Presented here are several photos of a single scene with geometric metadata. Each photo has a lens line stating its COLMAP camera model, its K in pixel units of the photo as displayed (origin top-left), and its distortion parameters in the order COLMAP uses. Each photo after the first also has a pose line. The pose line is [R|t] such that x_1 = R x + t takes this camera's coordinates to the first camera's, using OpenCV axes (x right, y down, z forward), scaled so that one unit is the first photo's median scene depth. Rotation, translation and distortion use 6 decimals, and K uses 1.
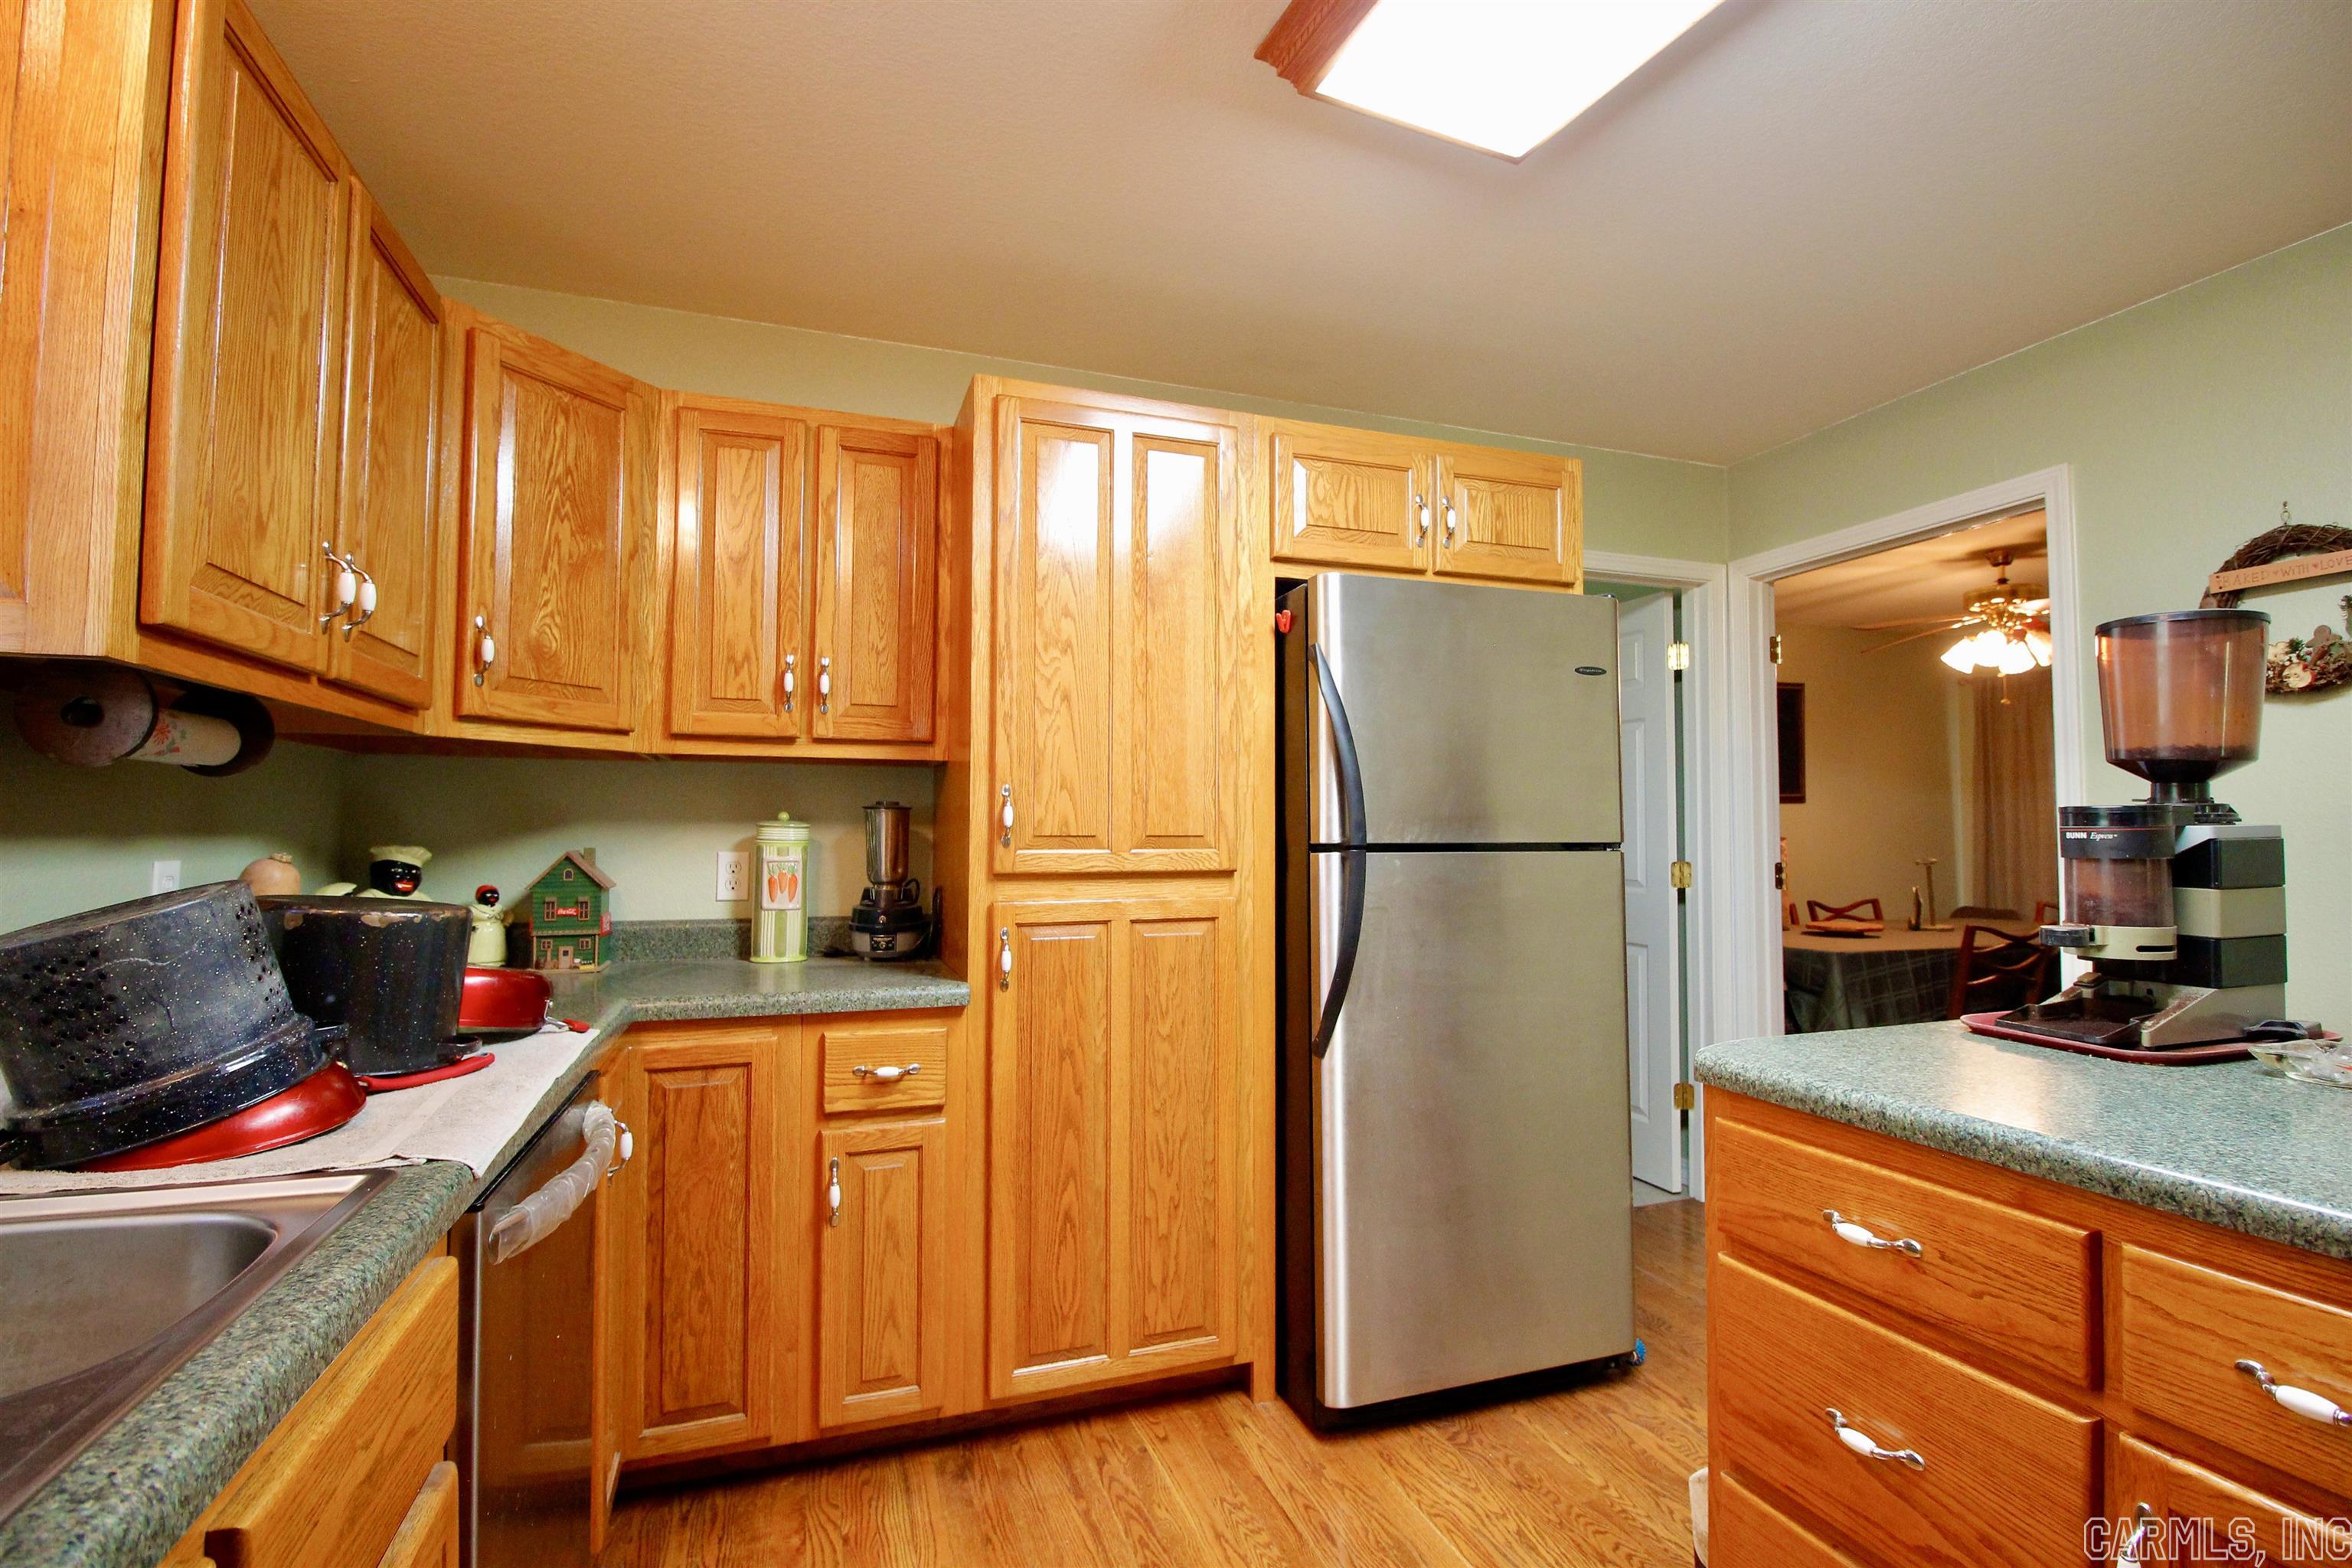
lens RADIAL K [[1096.3, 0, 1204.1], [0, 1096.3, 786.2], [0, 0, 1]] dist [0.004255, -0.015761]
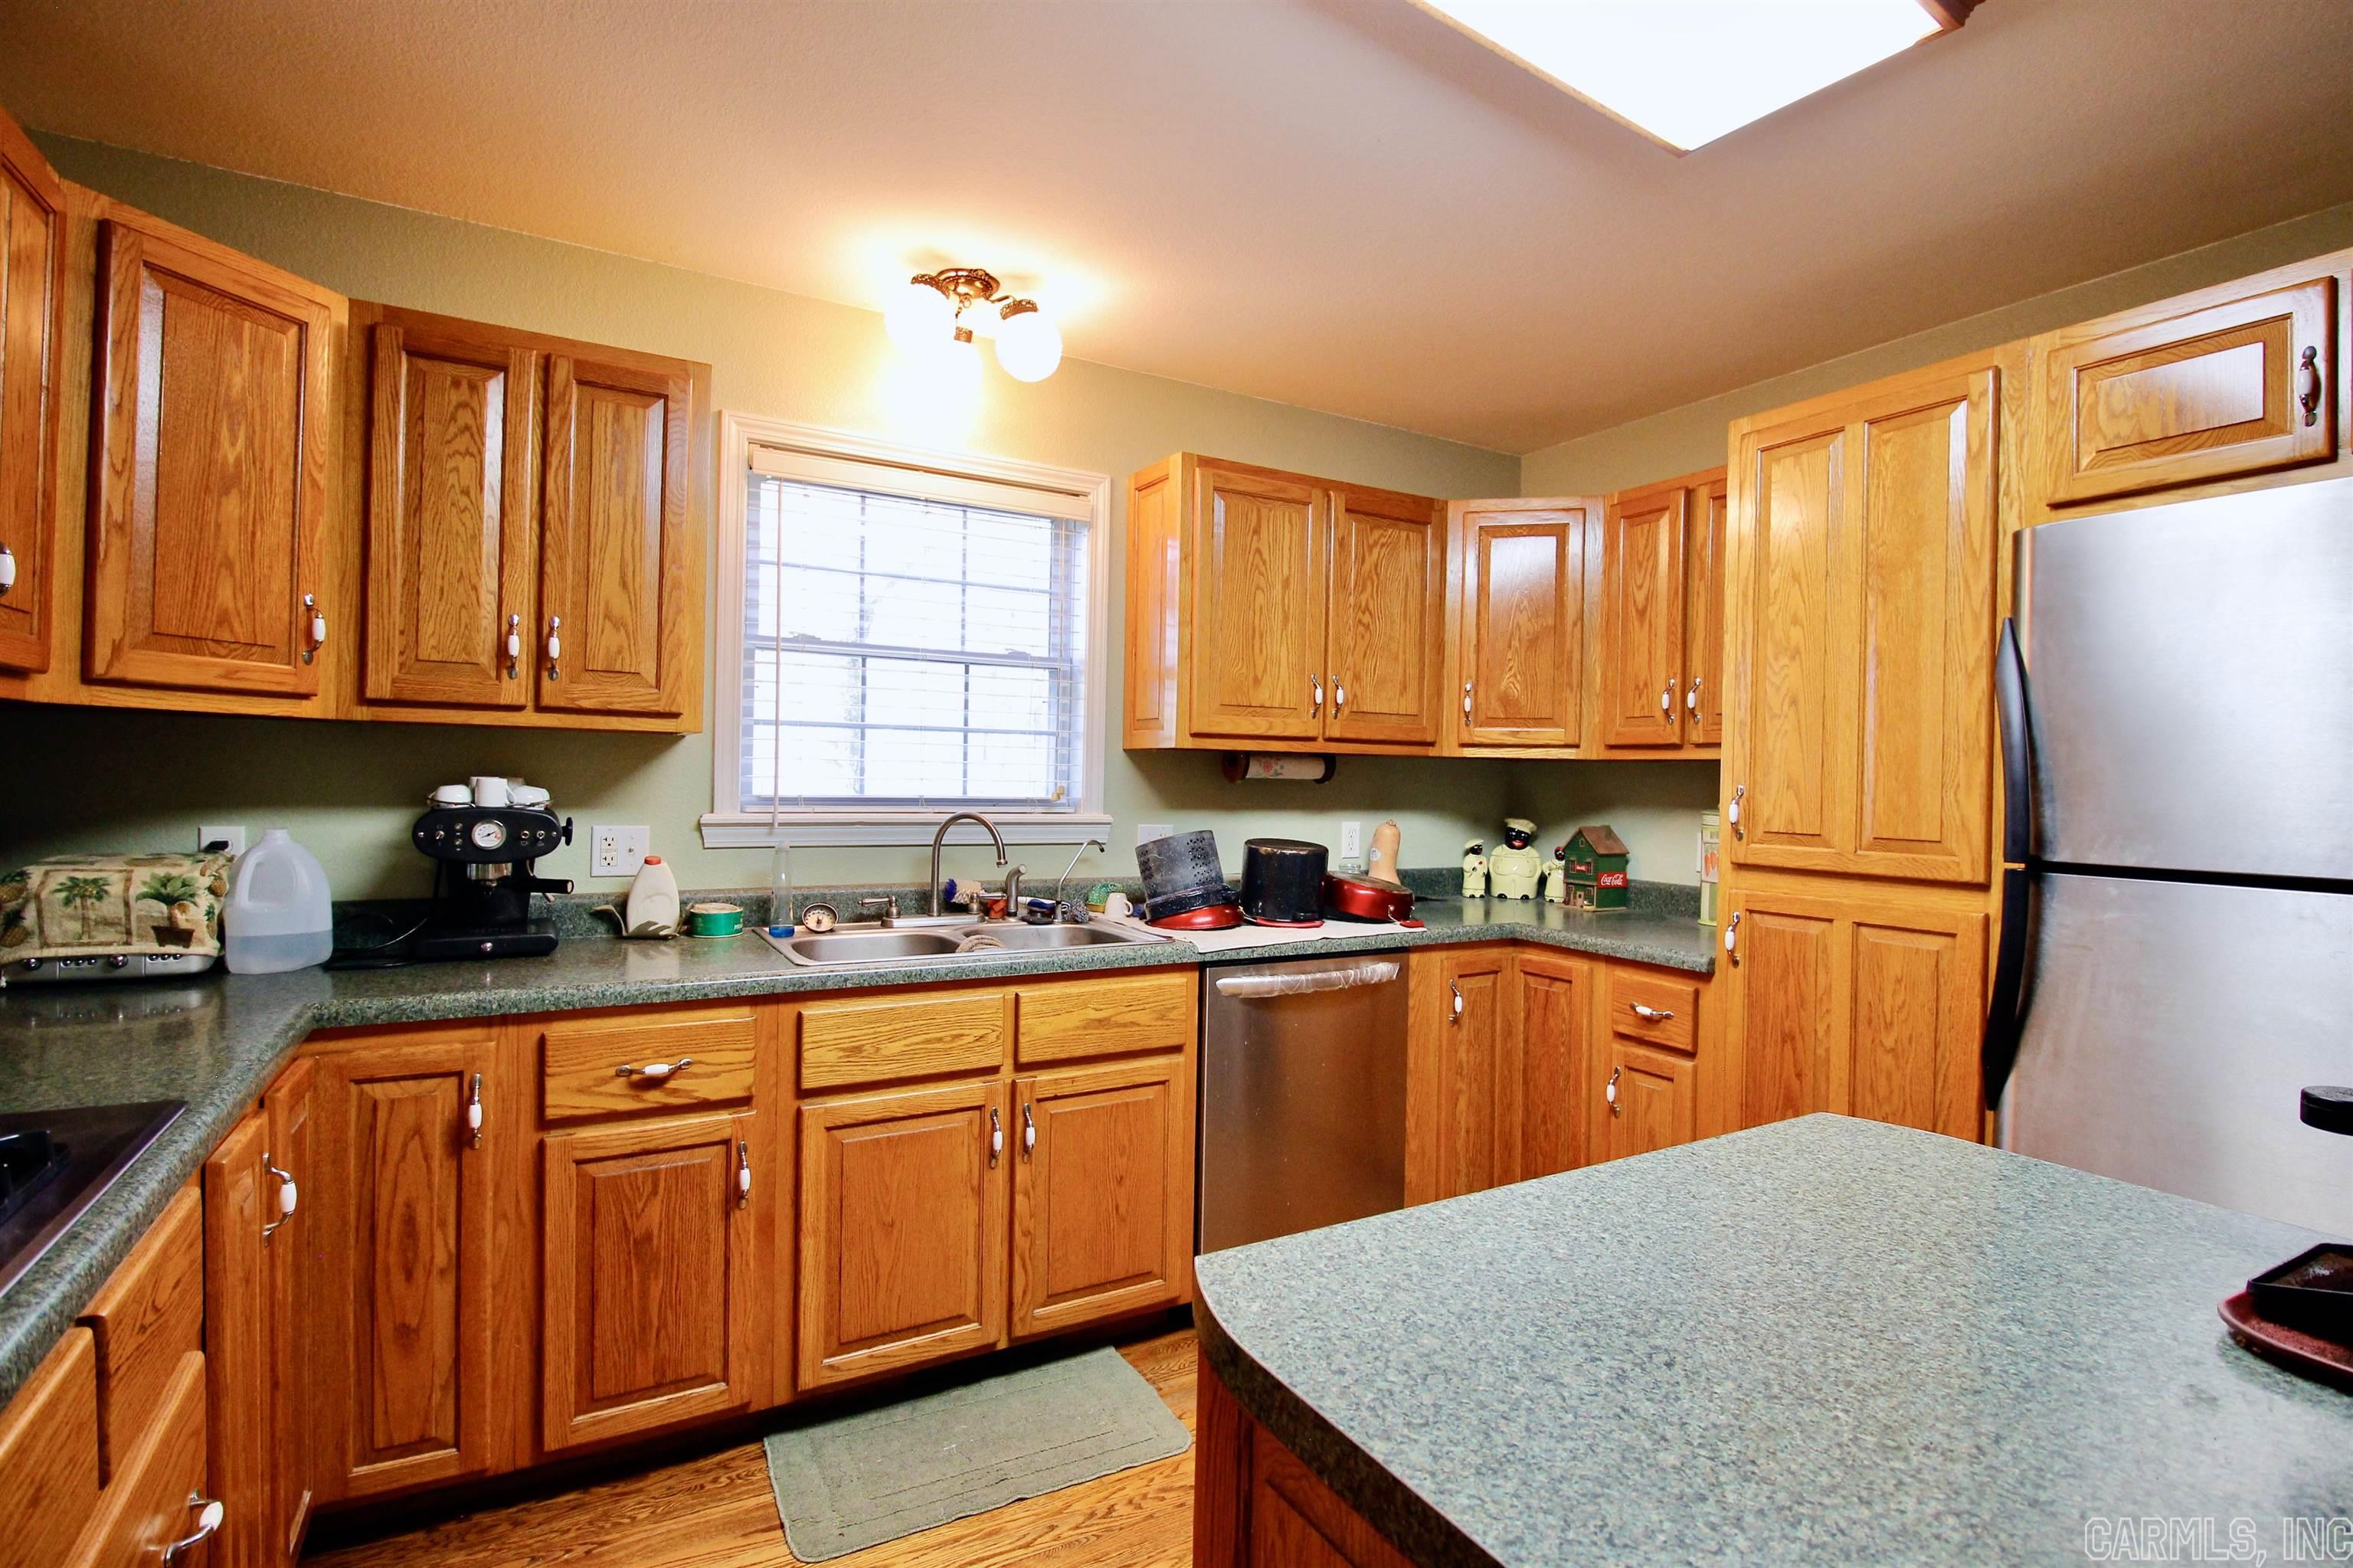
lens RADIAL K [[1096.8, 0, 1204.6], [0, 1096.8, 786.2], [0, 0, 1]] dist [0.004255, -0.015761]
pose [[0.189507, 0.008952, -0.981839, 0.801233], [0.020202, 0.999711, 0.013014, -0.025264], [0.981672, -0.022302, 0.189271, 0.245016]]
